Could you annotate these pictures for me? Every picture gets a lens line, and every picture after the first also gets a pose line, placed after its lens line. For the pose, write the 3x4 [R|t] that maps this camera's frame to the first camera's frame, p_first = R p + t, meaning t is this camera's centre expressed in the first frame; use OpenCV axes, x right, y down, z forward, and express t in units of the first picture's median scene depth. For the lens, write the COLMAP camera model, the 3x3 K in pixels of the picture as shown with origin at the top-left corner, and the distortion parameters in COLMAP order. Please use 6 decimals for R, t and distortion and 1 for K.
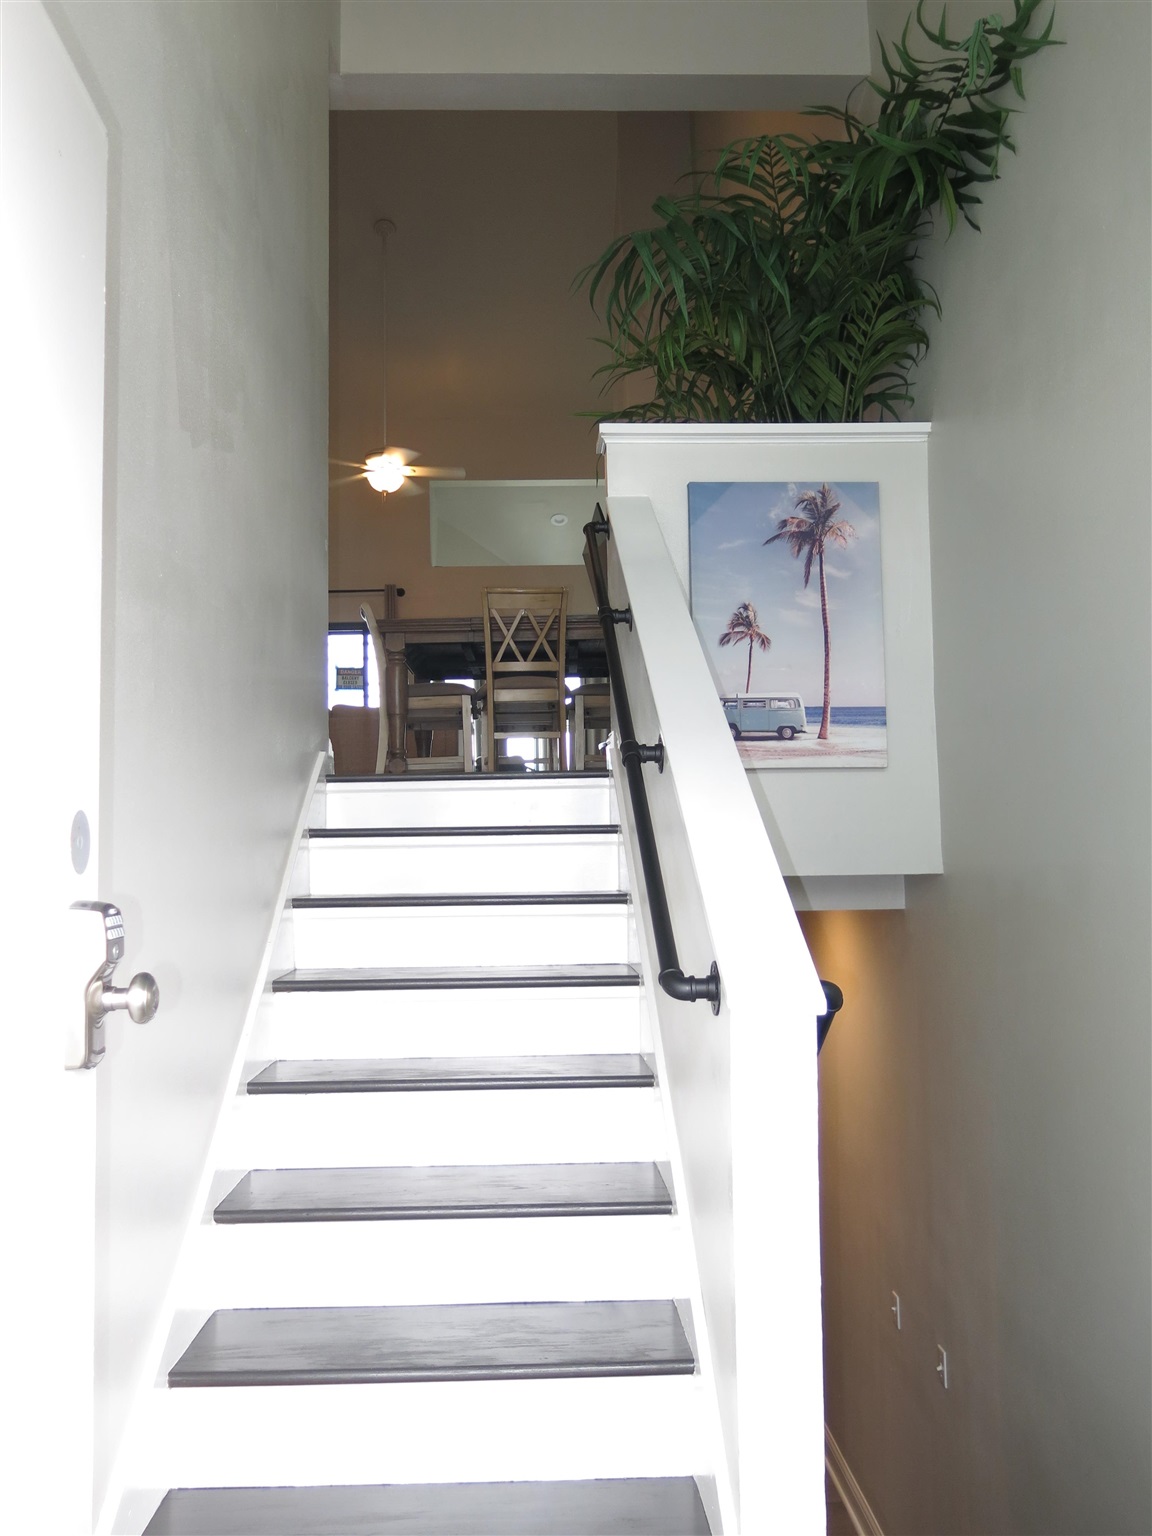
lens RADIAL K [[1277.2, 0, 576.0], [0, 1277.2, 768.0], [0, 0, 1]] dist [-0.017401, -0.012456]
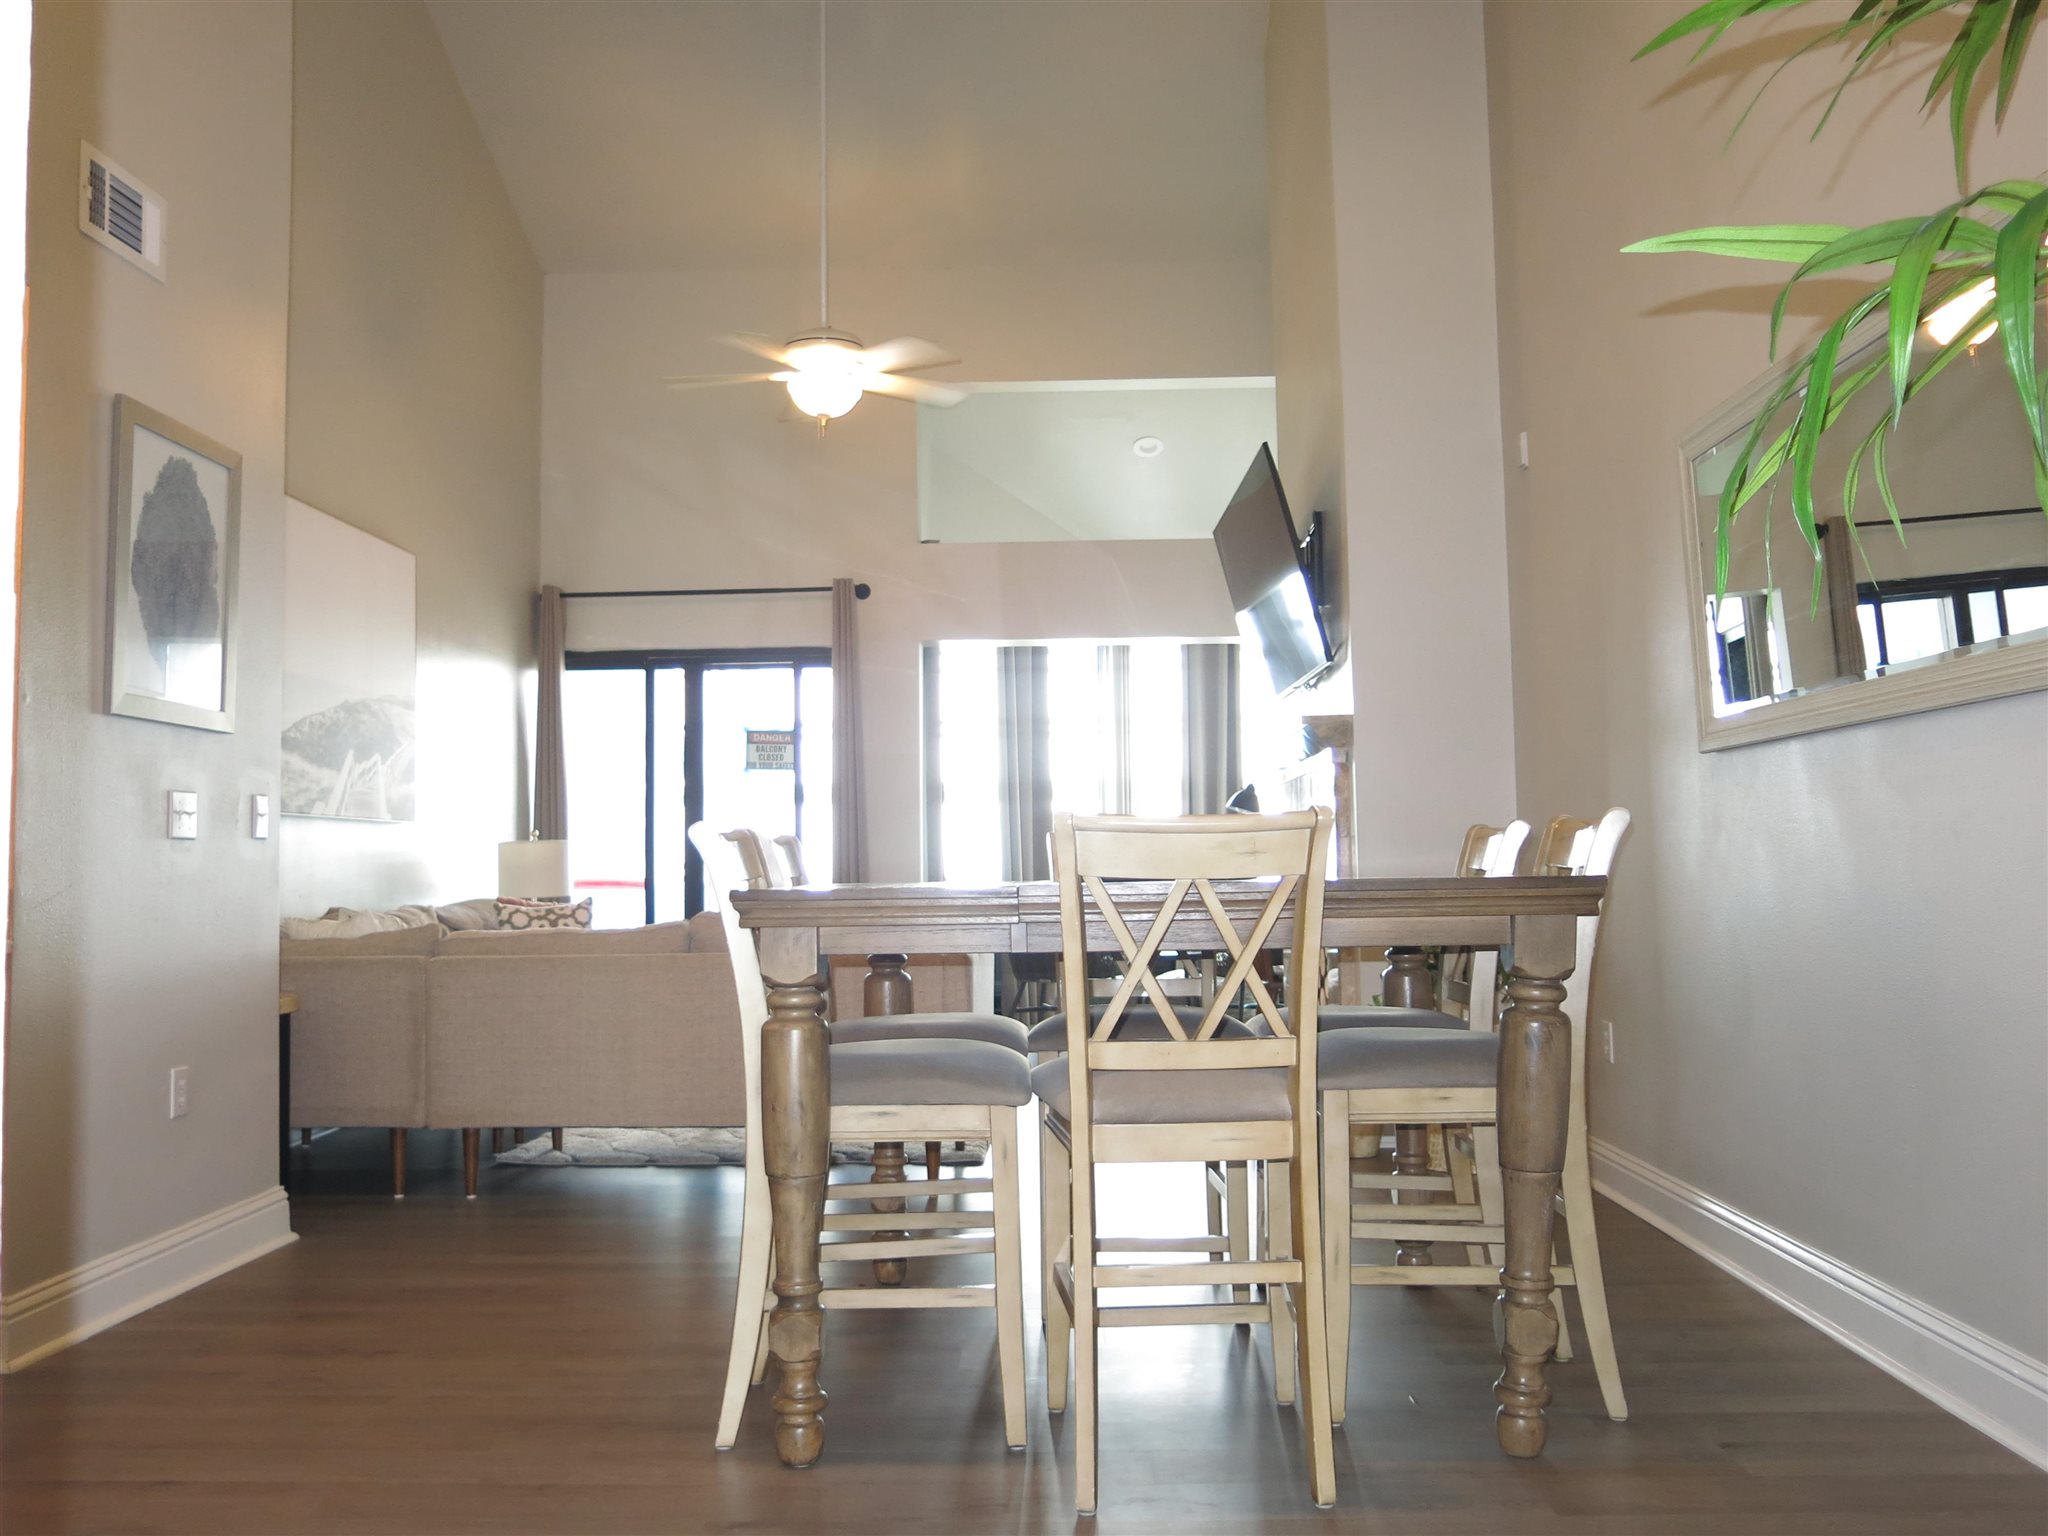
lens RADIAL K [[1702.9, 0, 1023.7], [0, 1702.9, 776.5], [0, 0, 1]] dist [-0.017401, -0.012456]
pose [[0.998357, -0.000311, -0.057304, -0.032573], [0.001754, 0.999683, 0.025122, -0.091257], [0.057278, -0.025181, 0.998041, 0.333021]]
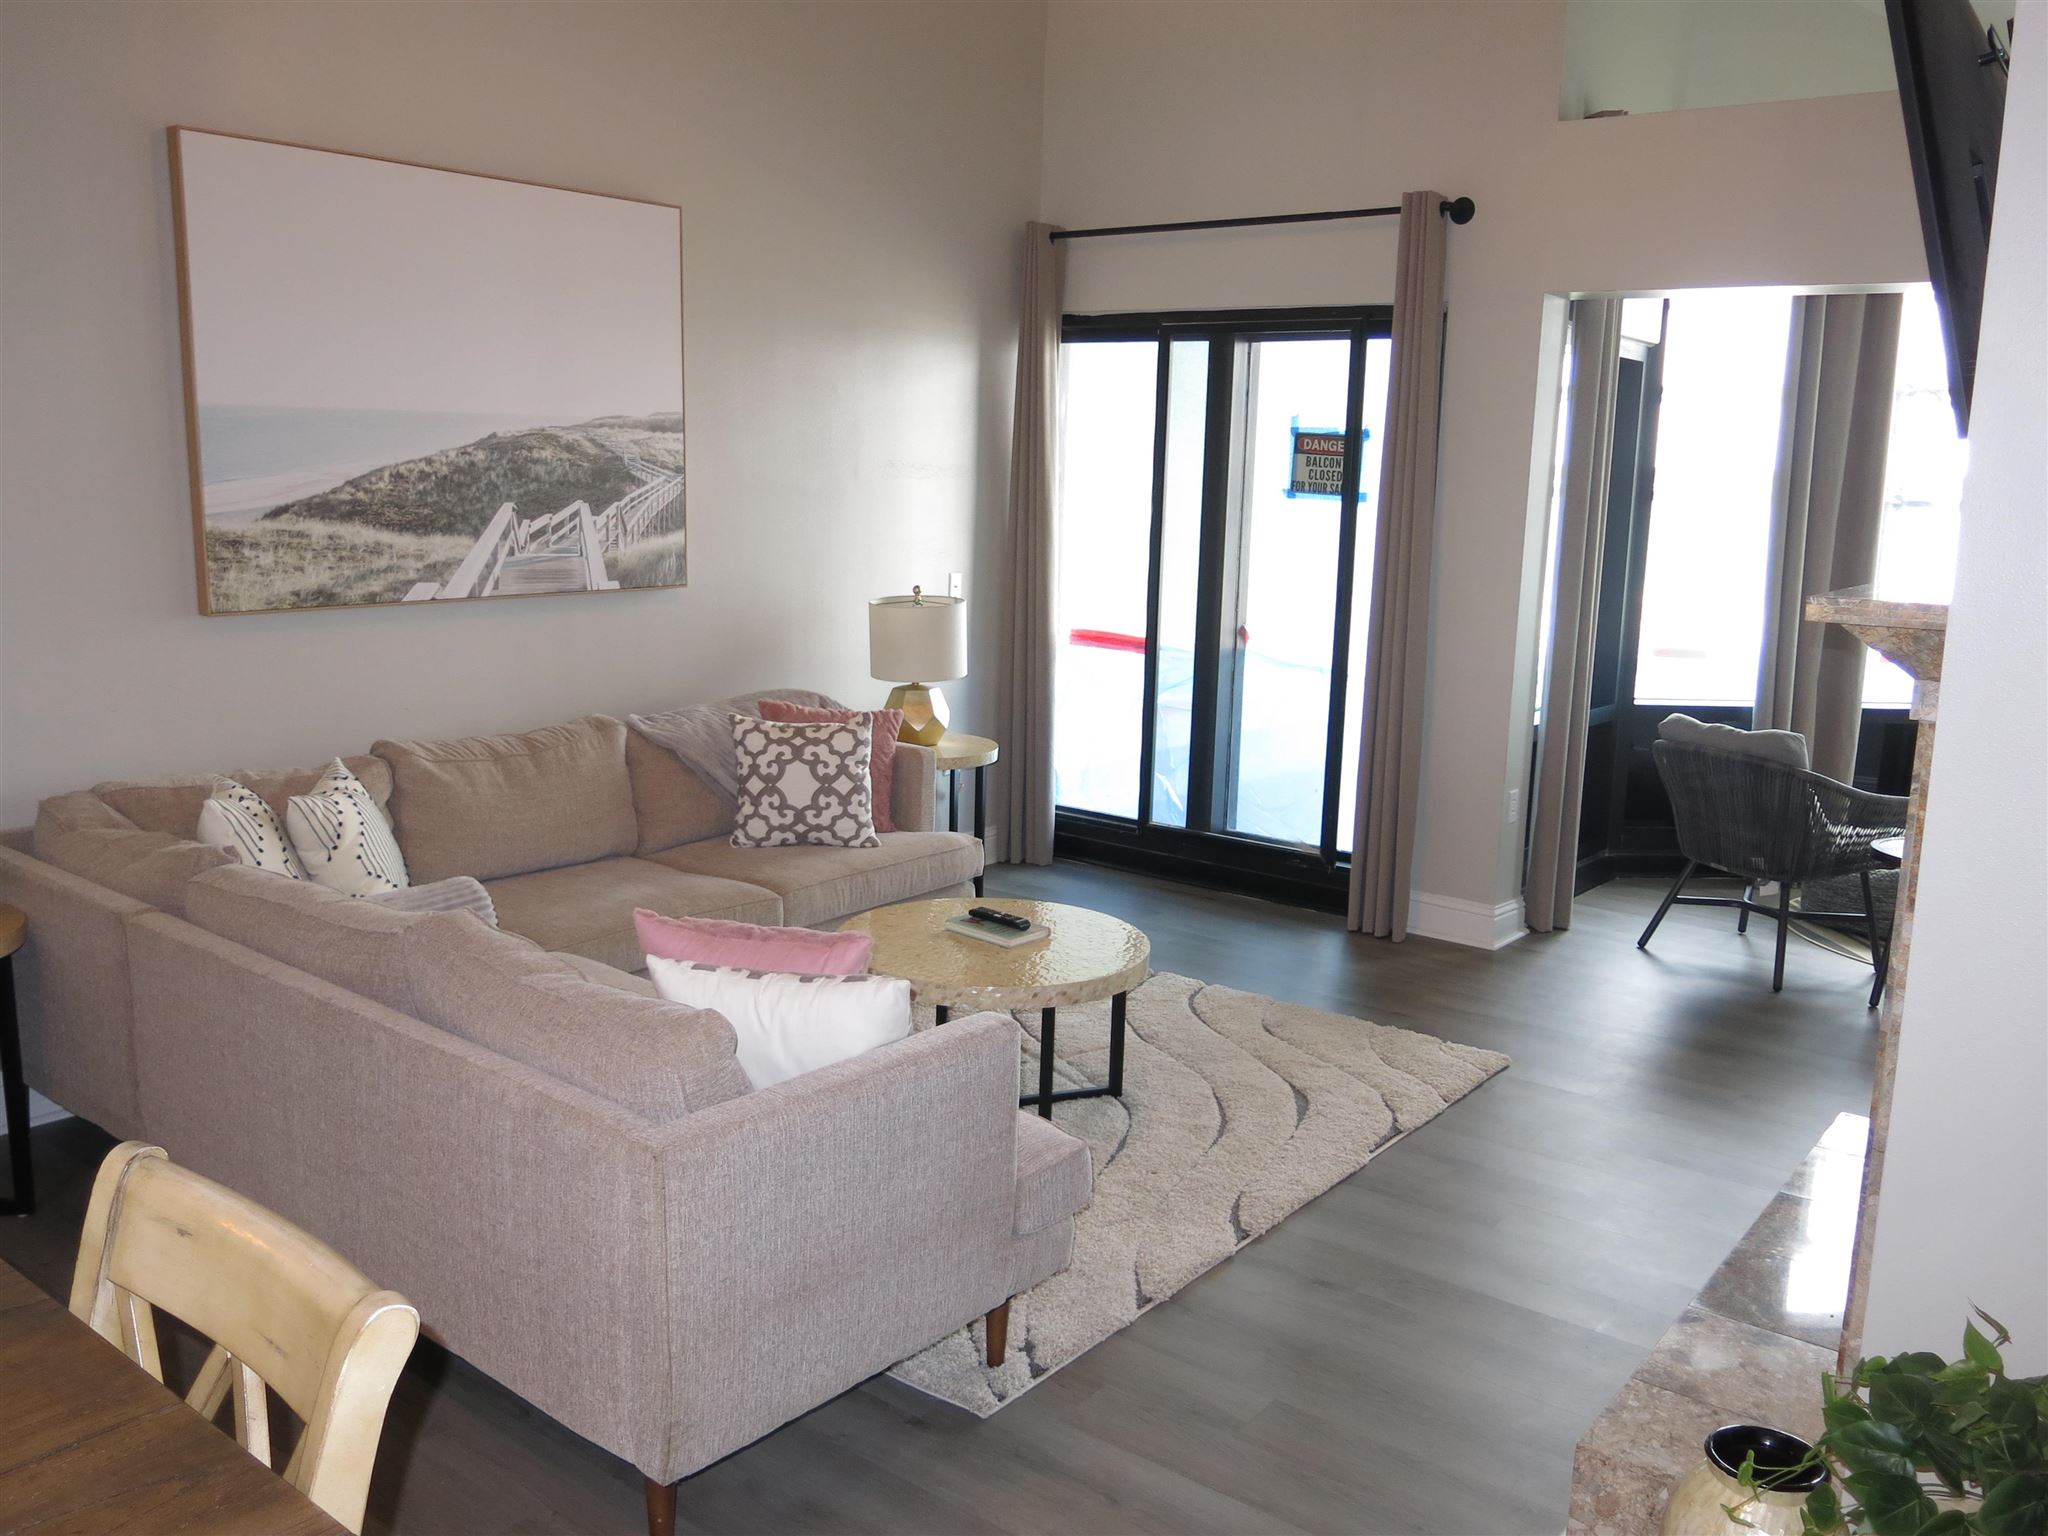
lens RADIAL K [[1702.9, 0, 1023.7], [0, 1702.9, 776.5], [0, 0, 1]] dist [-0.017401, -0.012456]
pose [[0.771891, 0.153897, -0.616847, 0.082593], [0.011470, 0.966730, 0.255542, -0.129340], [0.635651, -0.204326, 0.744445, 0.673049]]
